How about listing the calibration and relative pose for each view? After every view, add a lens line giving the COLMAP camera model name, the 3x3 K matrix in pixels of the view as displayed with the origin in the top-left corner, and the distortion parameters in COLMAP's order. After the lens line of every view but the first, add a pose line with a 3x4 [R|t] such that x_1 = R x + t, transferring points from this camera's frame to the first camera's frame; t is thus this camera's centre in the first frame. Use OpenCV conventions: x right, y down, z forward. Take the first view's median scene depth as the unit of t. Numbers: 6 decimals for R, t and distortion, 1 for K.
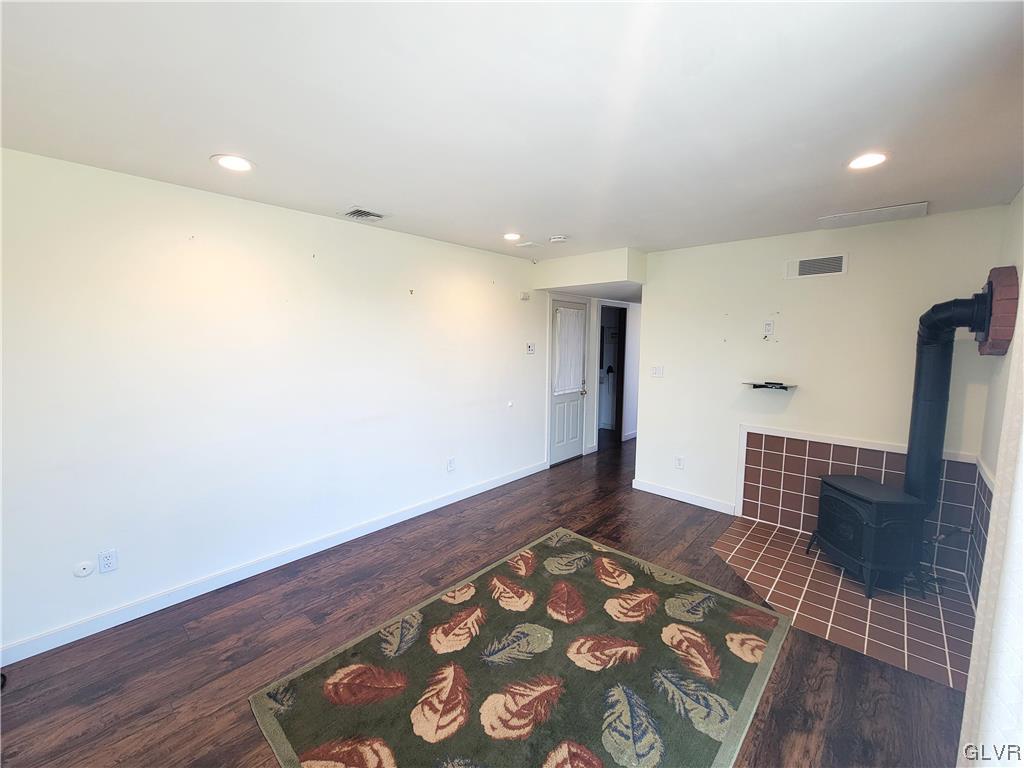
lens RADIAL K [[416.1, 0, 514.7], [0, 416.1, 380.1], [0, 0, 1]] dist [0.002764, -0.002587]
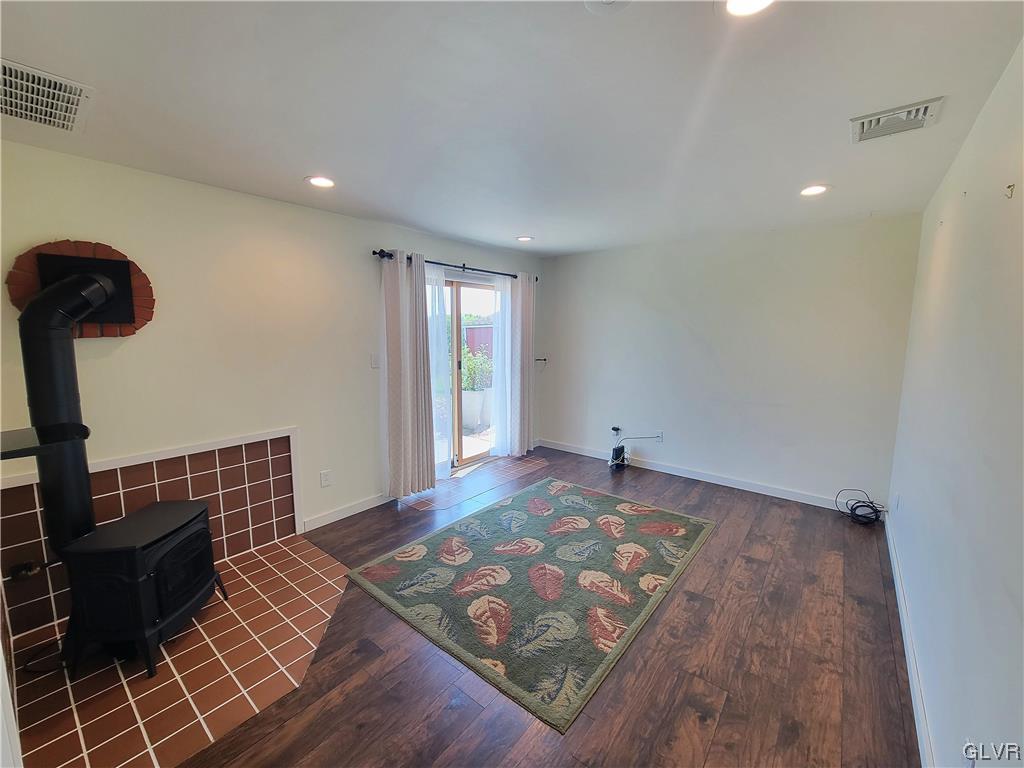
lens RADIAL K [[416.1, 0, 514.7], [0, 416.1, 380.1], [0, 0, 1]] dist [0.002764, -0.002587]
pose [[-0.997842, -0.001794, -0.065642, 0.279143], [-0.016204, 0.975441, 0.219666, -0.182382], [0.063636, 0.220256, -0.973364, 1.947497]]
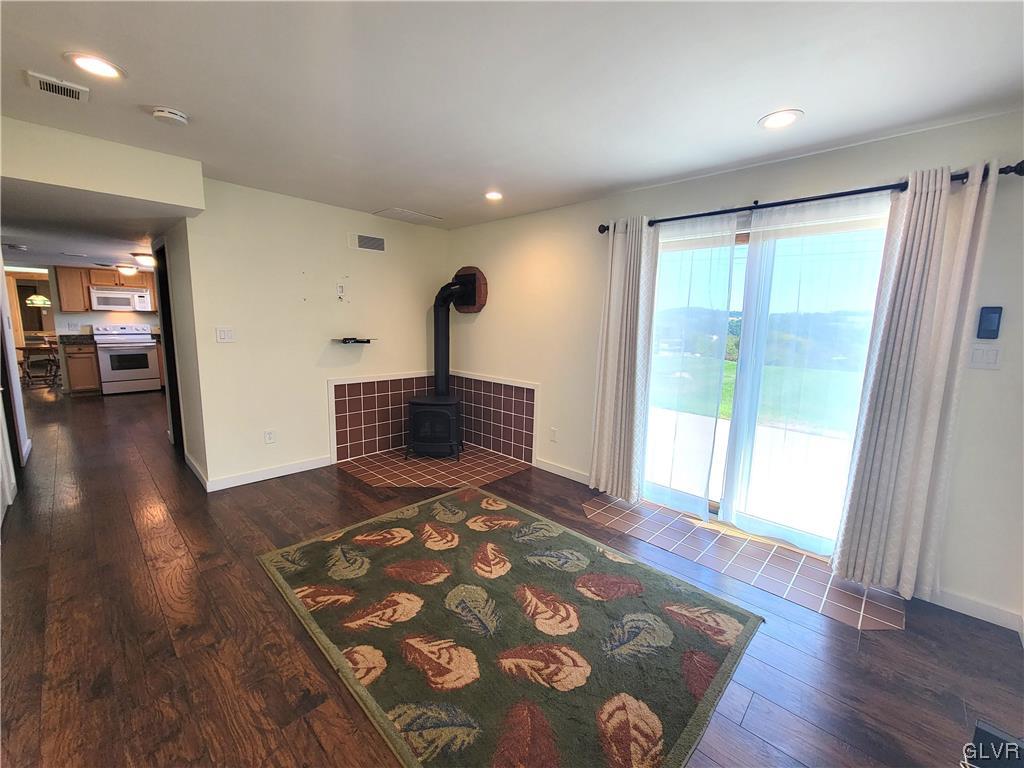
lens RADIAL K [[416.1, 0, 514.7], [0, 416.1, 380.1], [0, 0, 1]] dist [0.002764, -0.002587]
pose [[0.020276, -0.150723, 0.988368, -0.769552], [0.075853, 0.985954, 0.148799, -0.023623], [-0.996913, 0.071954, 0.031424, 0.742191]]
